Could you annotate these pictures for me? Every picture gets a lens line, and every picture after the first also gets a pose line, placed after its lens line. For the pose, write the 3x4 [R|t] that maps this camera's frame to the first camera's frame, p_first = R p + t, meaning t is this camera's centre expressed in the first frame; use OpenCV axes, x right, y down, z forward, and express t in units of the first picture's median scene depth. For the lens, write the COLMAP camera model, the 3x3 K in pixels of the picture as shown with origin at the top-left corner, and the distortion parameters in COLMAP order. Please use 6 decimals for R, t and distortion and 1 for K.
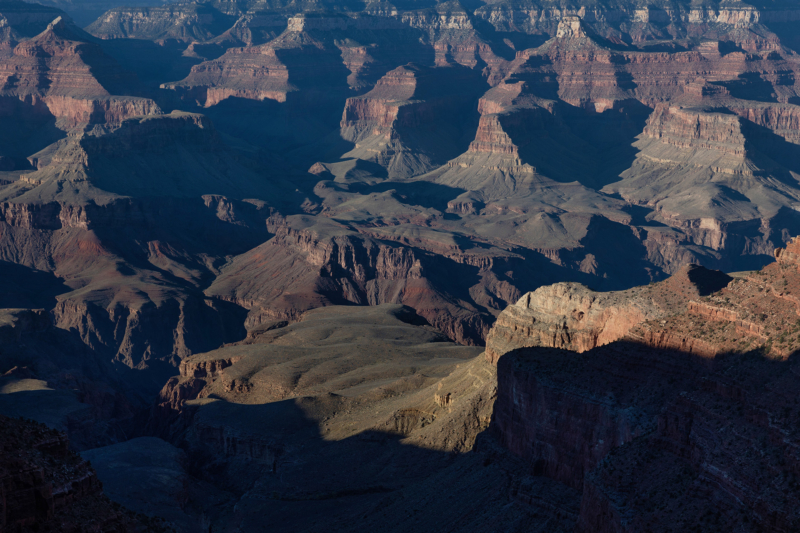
lens RADIAL K [[1538.5, 0, 398.7], [0, 1538.5, 268.6], [0, 0, 1]] dist [0.011317, 0.000000]
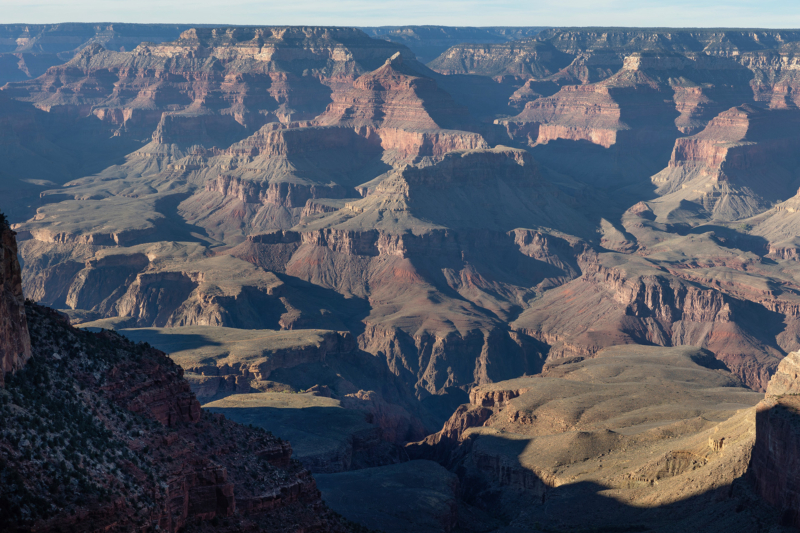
lens RADIAL K [[1538.5, 0, 402.0], [0, 1538.5, 267.2], [0, 0, 1]] dist [0.011317, 0.000000]
pose [[0.974705, 0.046064, -0.218699, 0.021134], [-0.051504, 0.998488, -0.019235, 0.000690], [0.217482, 0.030013, 0.975603, -0.005002]]
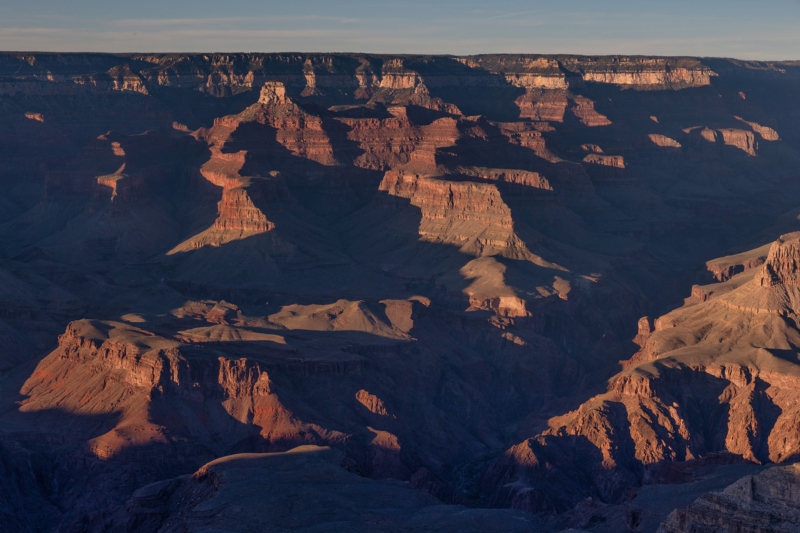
lens RADIAL K [[1412.5, 0, 398.4], [0, 1412.5, 263.6], [0, 0, 1]] dist [0.013674, 0.000000]
pose [[0.952513, -0.039258, 0.301957, -0.129385], [0.049270, 0.998457, -0.025611, -0.036250], [-0.300485, 0.039272, 0.952978, 0.211300]]
